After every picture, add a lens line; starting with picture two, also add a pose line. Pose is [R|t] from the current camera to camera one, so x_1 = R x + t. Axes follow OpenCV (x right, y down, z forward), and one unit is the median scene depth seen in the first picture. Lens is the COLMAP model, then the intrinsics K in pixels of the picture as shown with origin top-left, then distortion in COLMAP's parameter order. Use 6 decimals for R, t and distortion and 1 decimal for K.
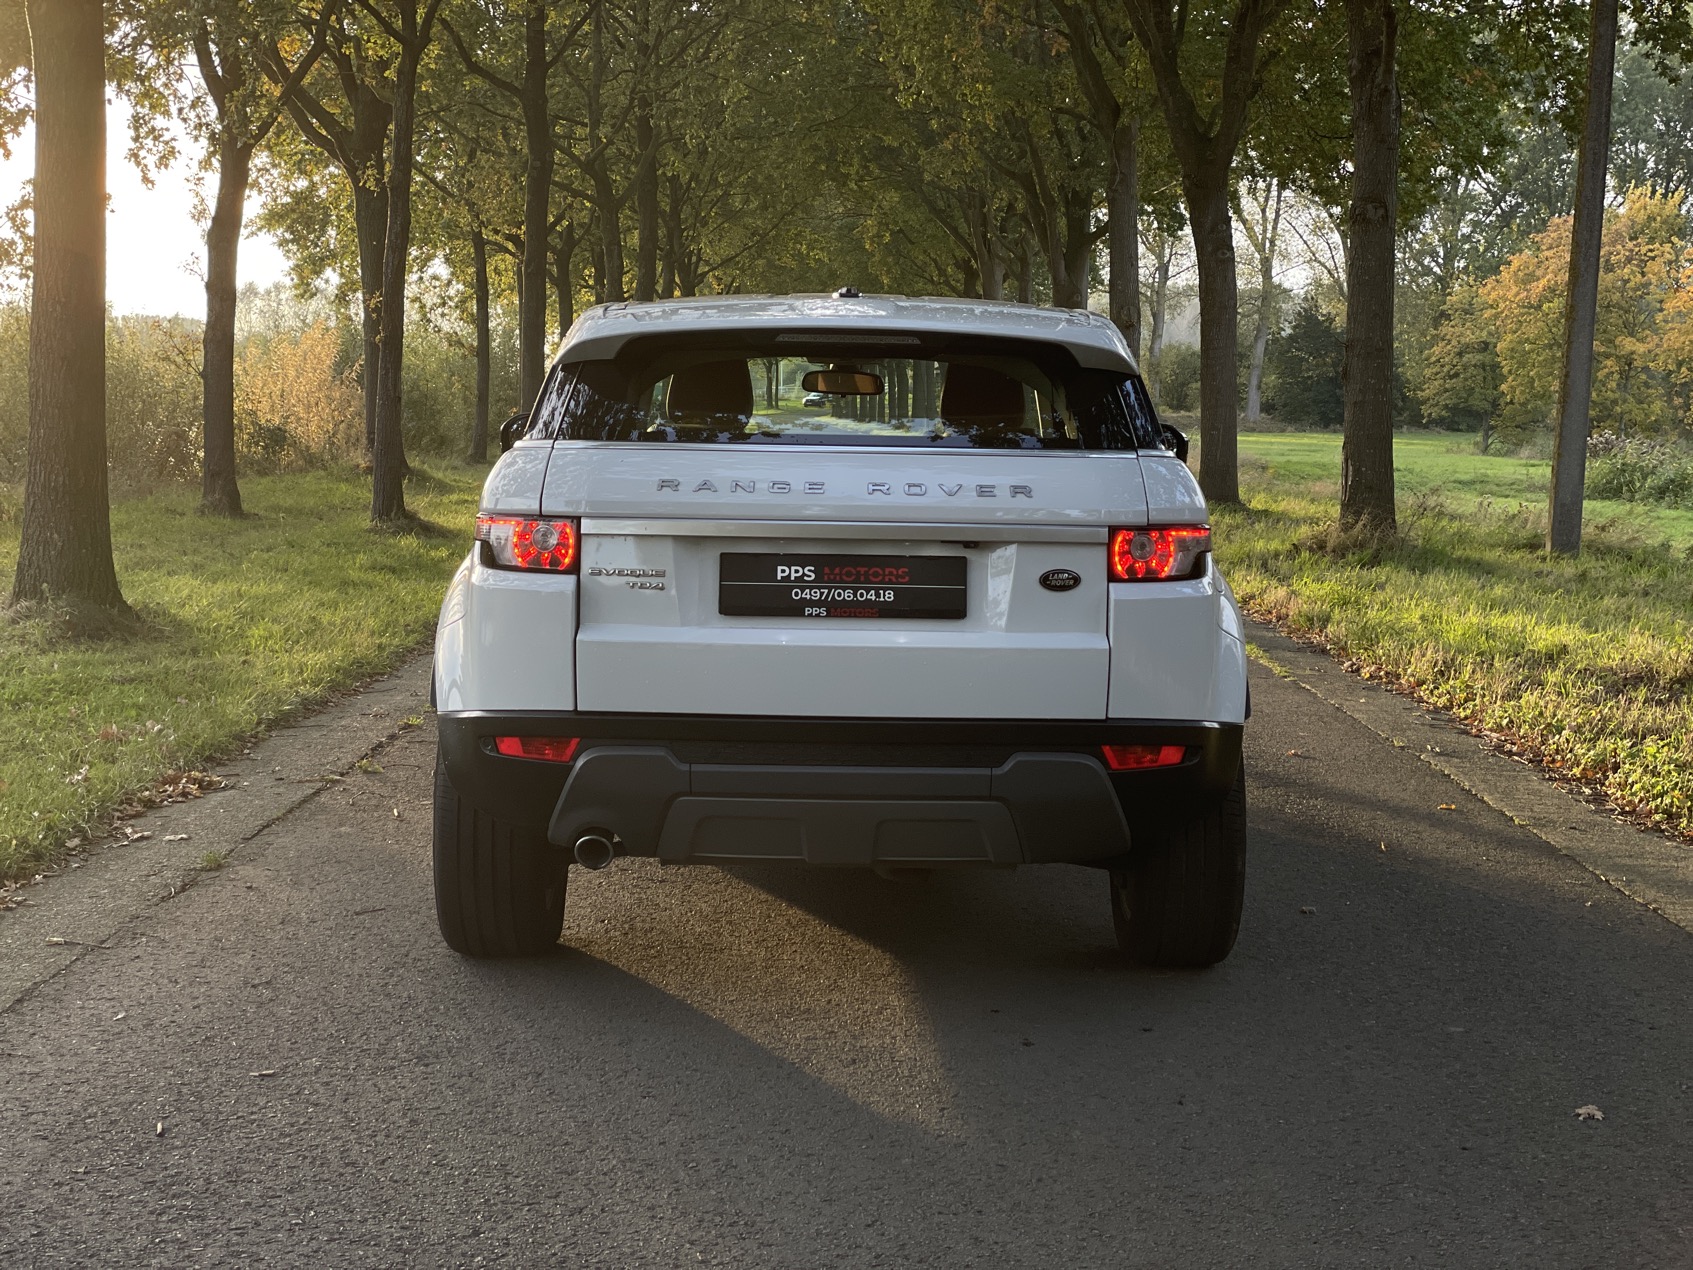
lens RADIAL K [[2504.6, 0, 854.9], [0, 2504.6, 642.5], [0, 0, 1]] dist [0.135363, 0.008612]
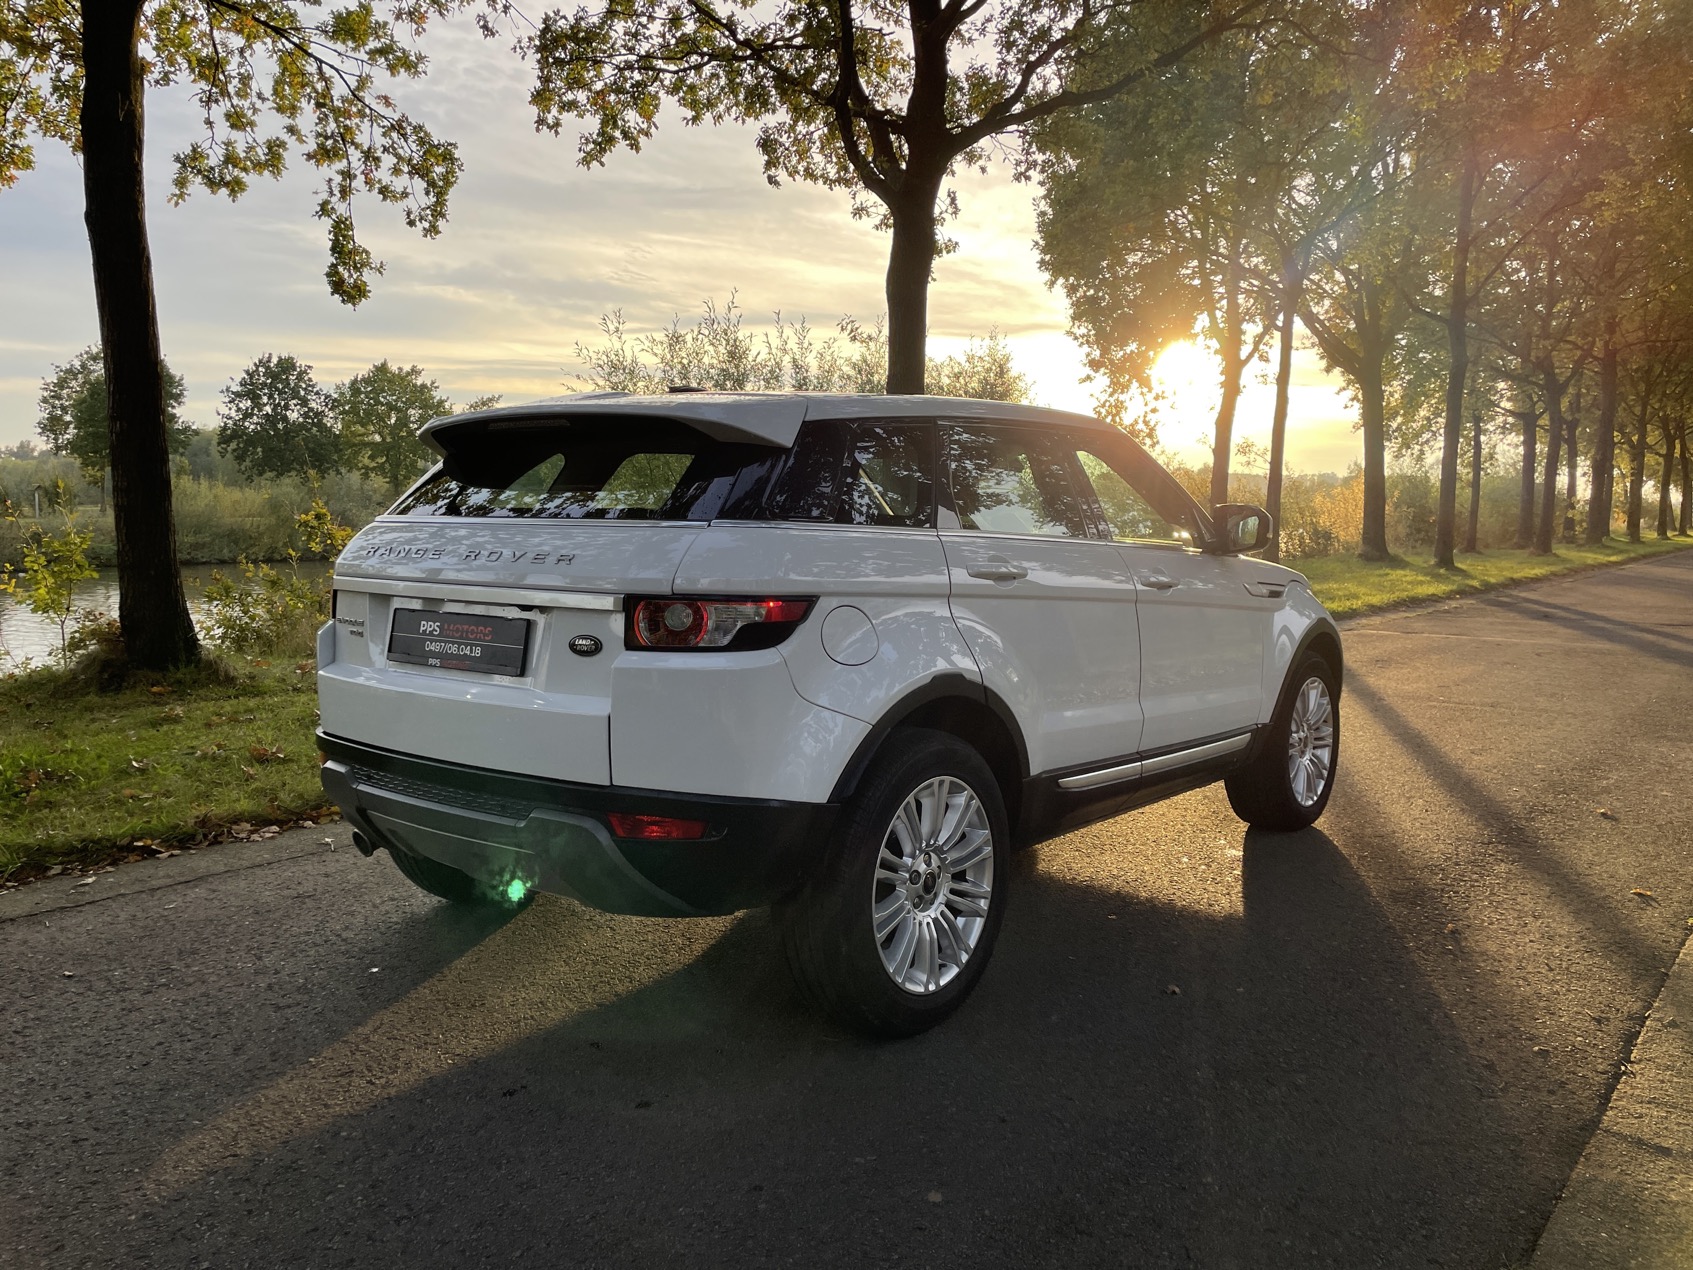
lens RADIAL K [[1276.3, 0, 849.7], [0, 1276.3, 686.2], [0, 0, 1]] dist [0.034032, 0.000405]
pose [[0.780137, 0.071157, -0.621549, 0.481230], [-0.051510, 0.997443, 0.049538, -0.039042], [0.623485, -0.006630, 0.781807, 0.648699]]
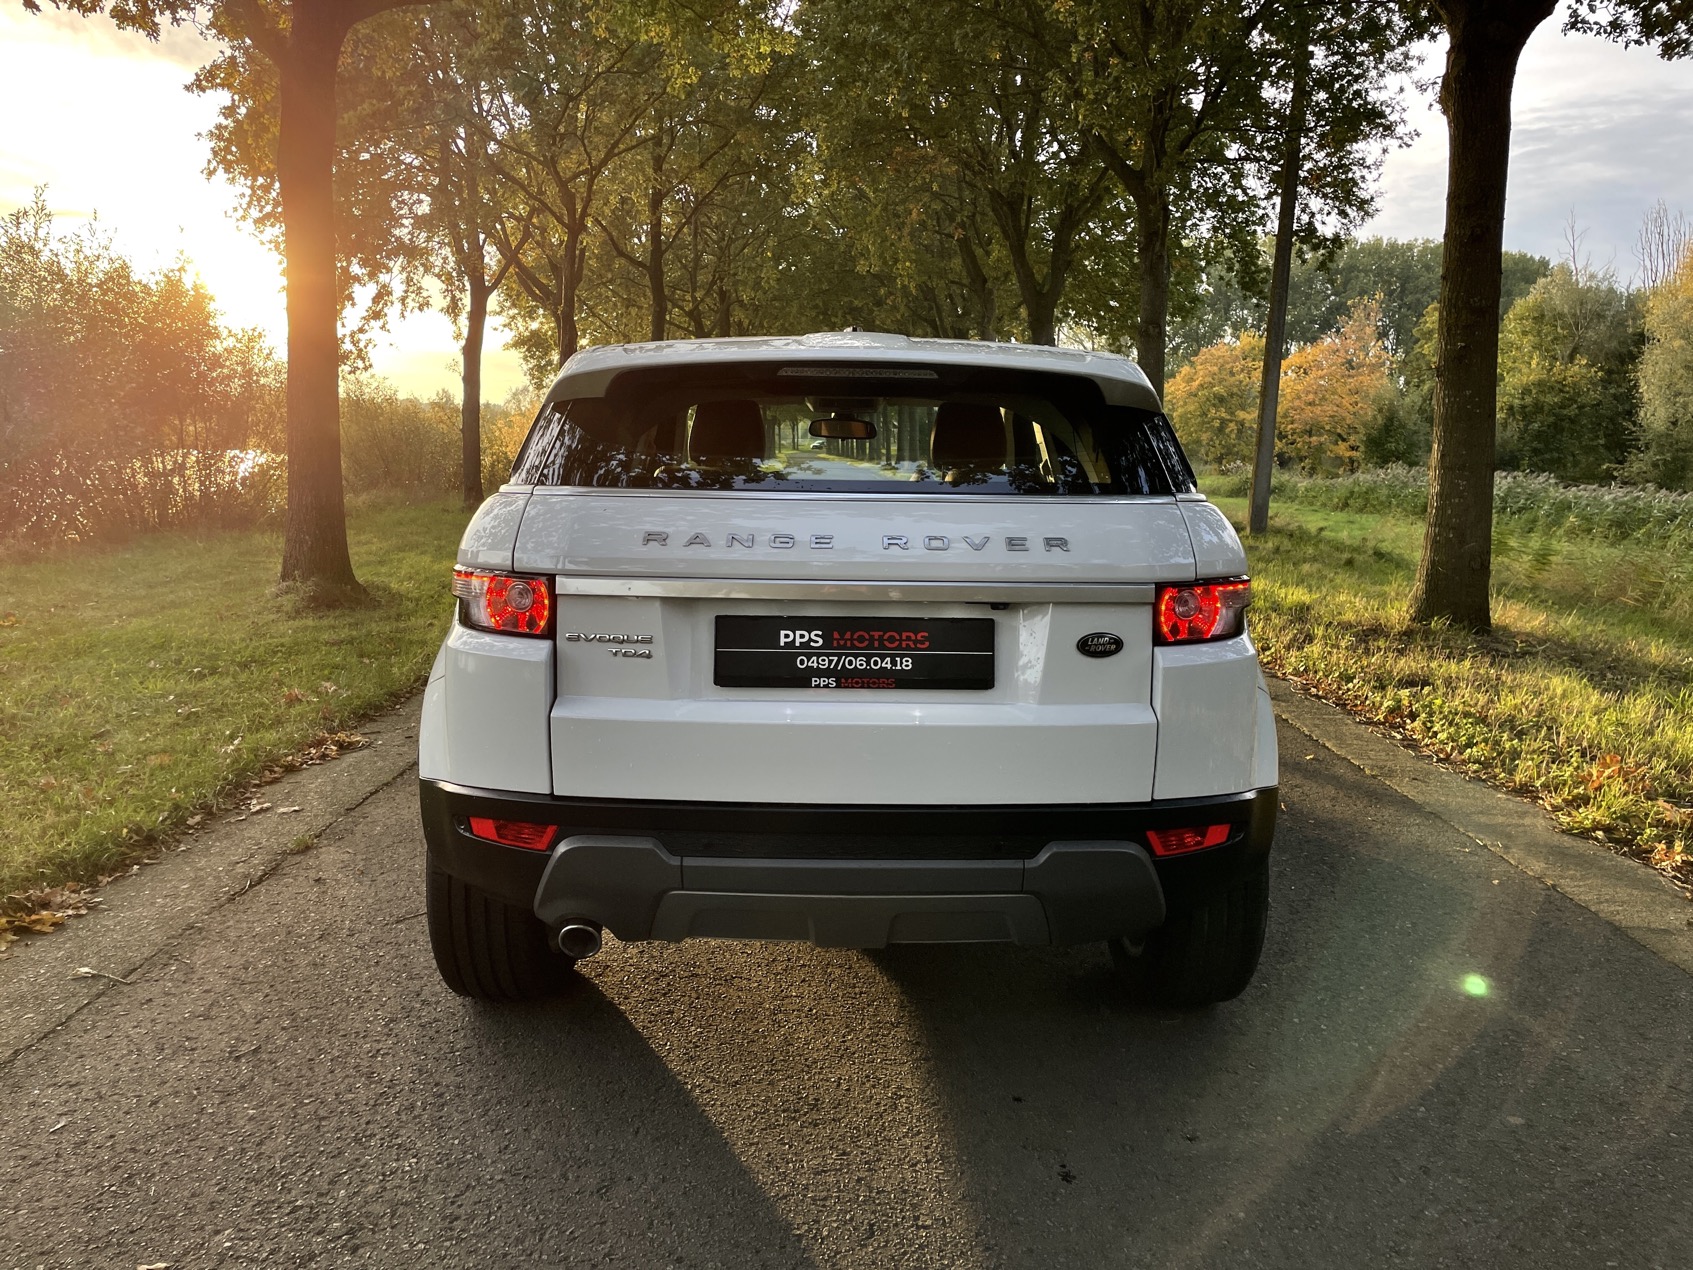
lens RADIAL K [[1266.1, 0, 846.5], [0, 1266.1, 635.0], [0, 0, 1]] dist [0.114859, -0.138776]
pose [[0.999971, -0.003498, 0.006700, -0.010304], [0.003146, 0.998654, 0.051778, -0.050857], [-0.006873, -0.051755, 0.998636, 0.542959]]
